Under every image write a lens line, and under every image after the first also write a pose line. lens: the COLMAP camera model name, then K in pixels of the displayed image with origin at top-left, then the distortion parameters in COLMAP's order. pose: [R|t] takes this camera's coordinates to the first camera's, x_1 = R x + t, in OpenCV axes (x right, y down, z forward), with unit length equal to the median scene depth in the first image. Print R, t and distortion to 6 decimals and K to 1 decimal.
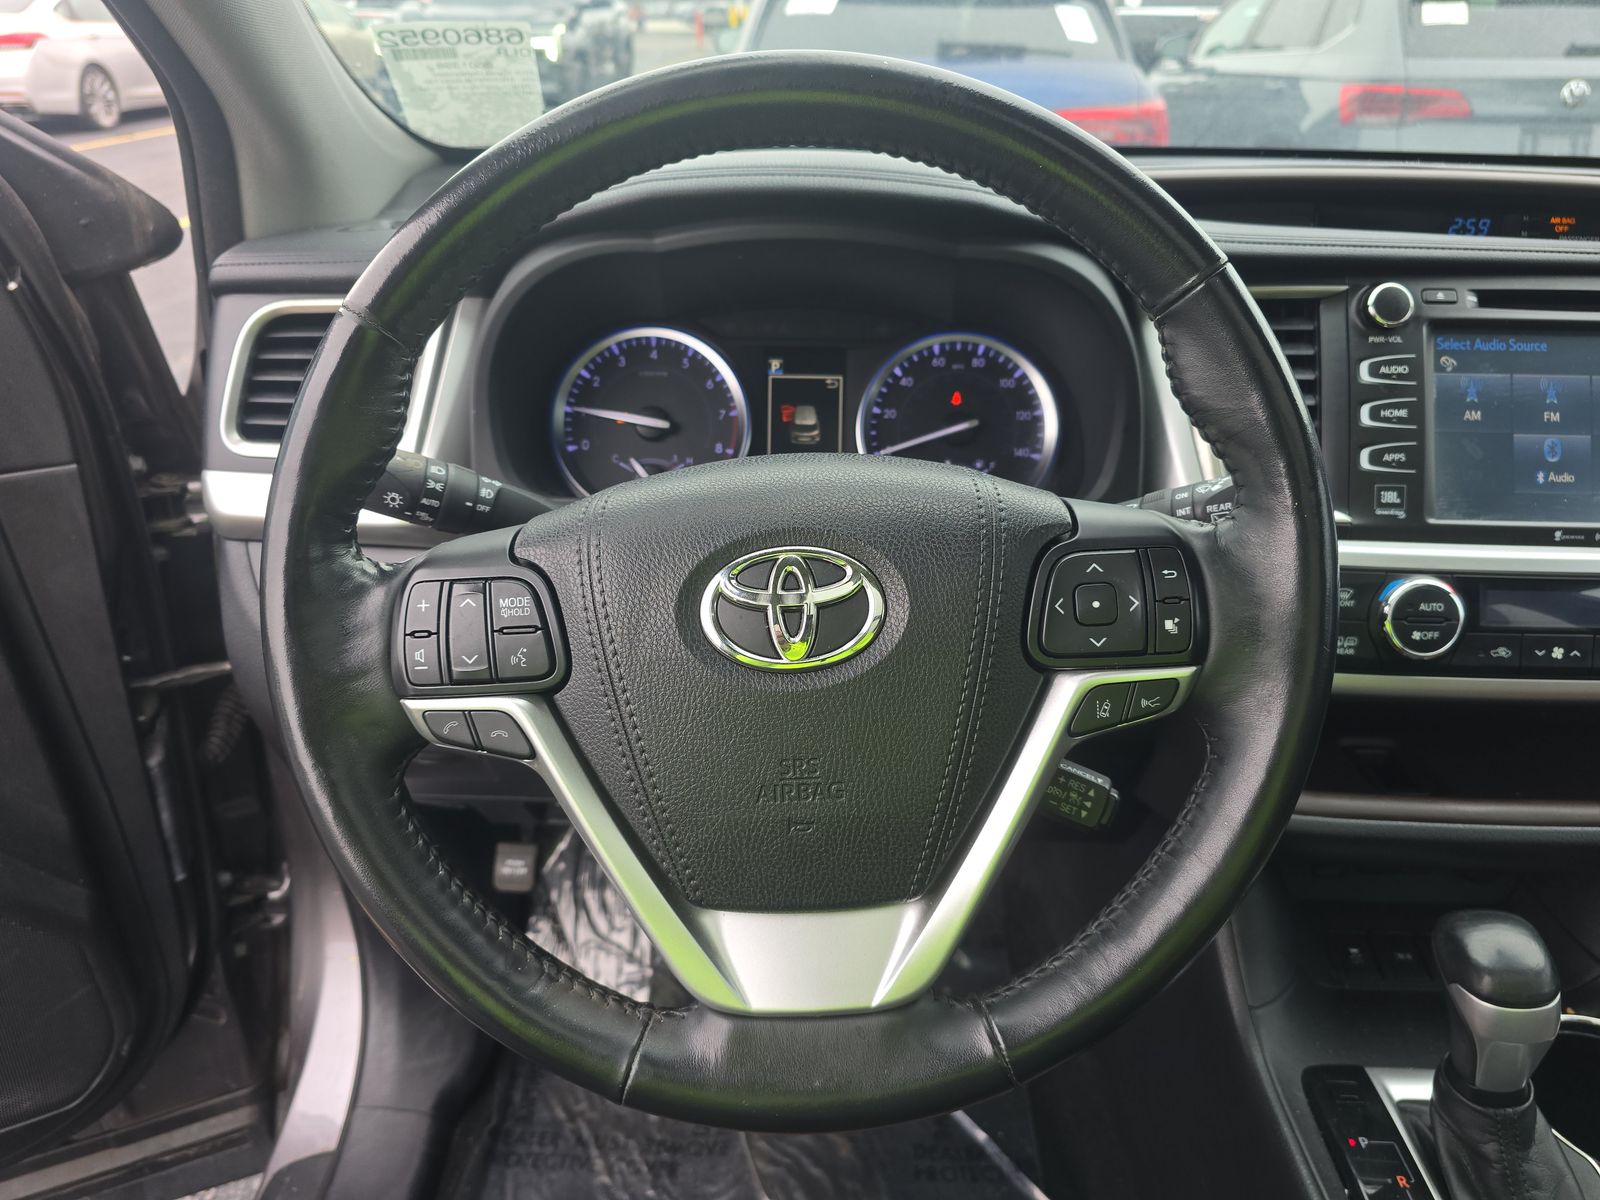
lens RADIAL K [[1087.3, 0, 799.1], [0, 1087.3, 607.2], [0, 0, 1]] dist [0.019153, -0.014784]
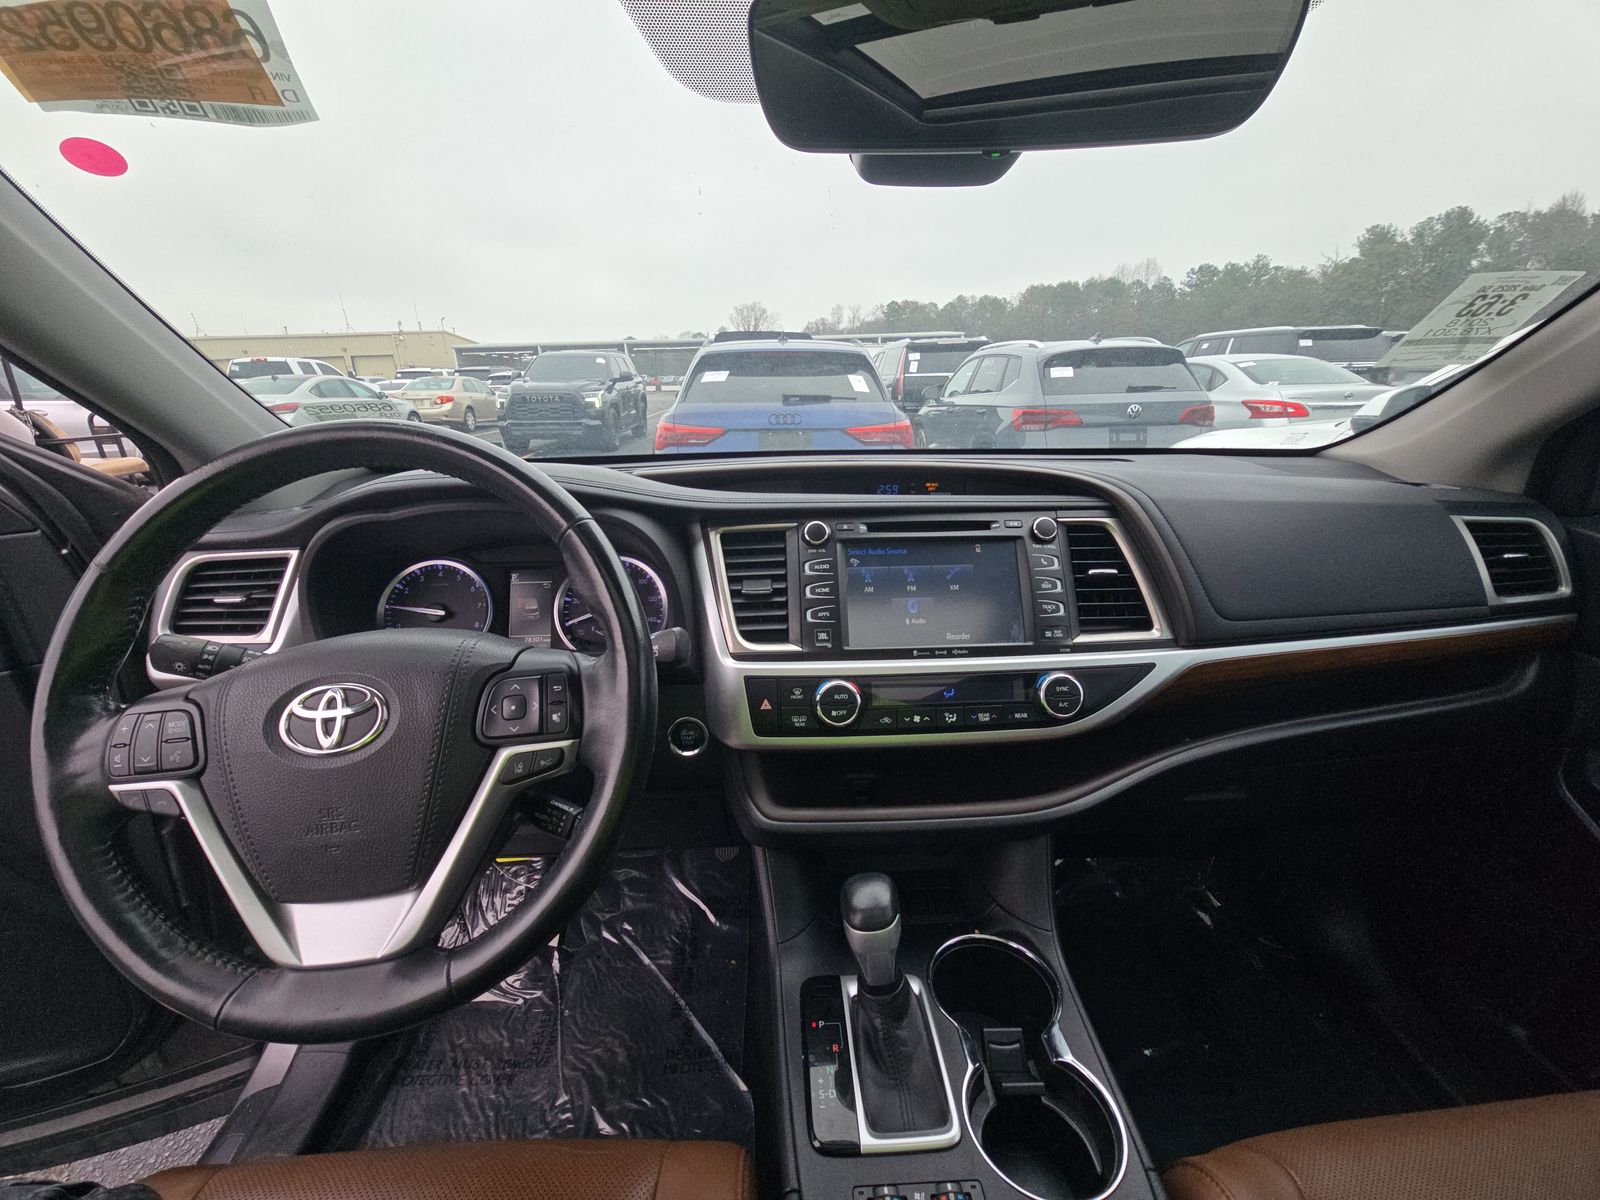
lens RADIAL K [[642.2, 0, 799.7], [0, 642.2, 611.5], [0, 0, 1]] dist [0.000050, -0.001708]
pose [[0.997621, -0.044944, 0.052263, 0.392832], [0.052258, 0.987566, -0.148264, 0.012475], [-0.044950, 0.150643, 0.987566, -0.044436]]
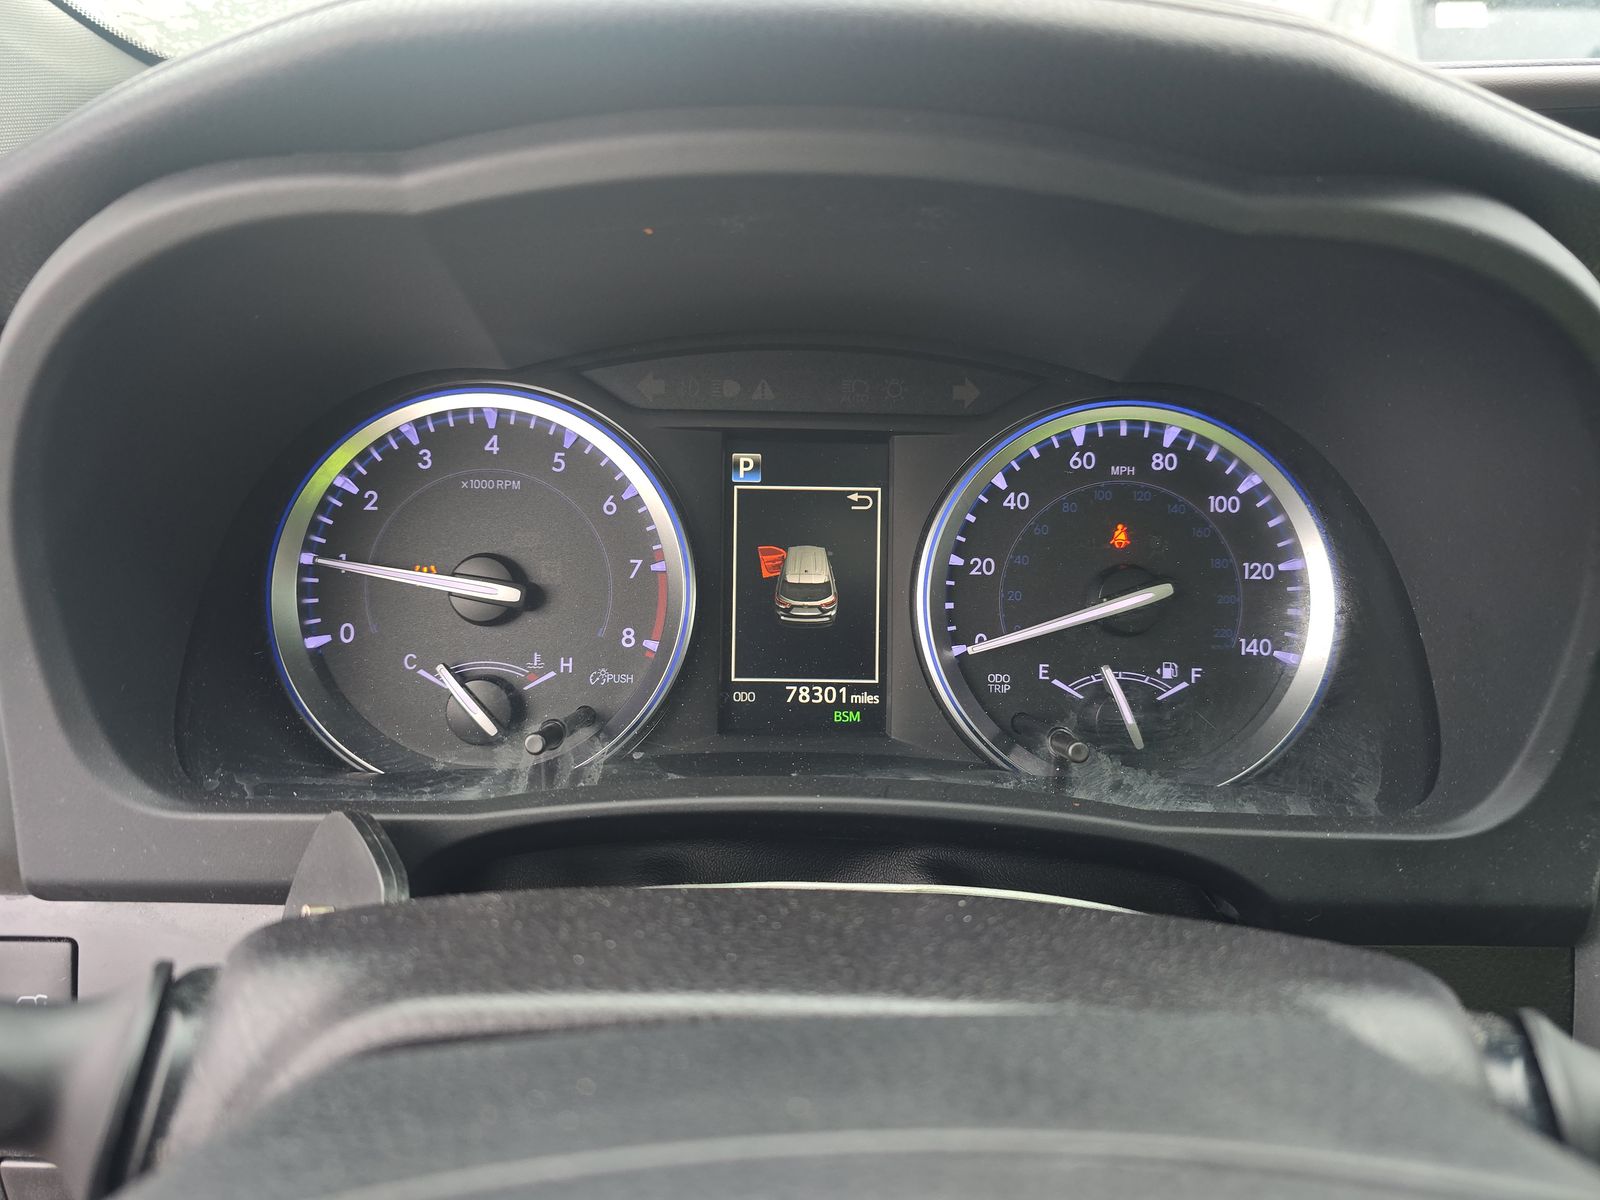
lens RADIAL K [[1087.3, 0, 805.5], [0, 1087.3, 587.8], [0, 0, 1]] dist [0.019153, -0.014784]
pose [[0.999559, -0.003096, 0.029527, -0.009786], [0.003924, 0.999600, -0.028003, -0.155867], [-0.029428, 0.028107, 0.999172, 0.520837]]
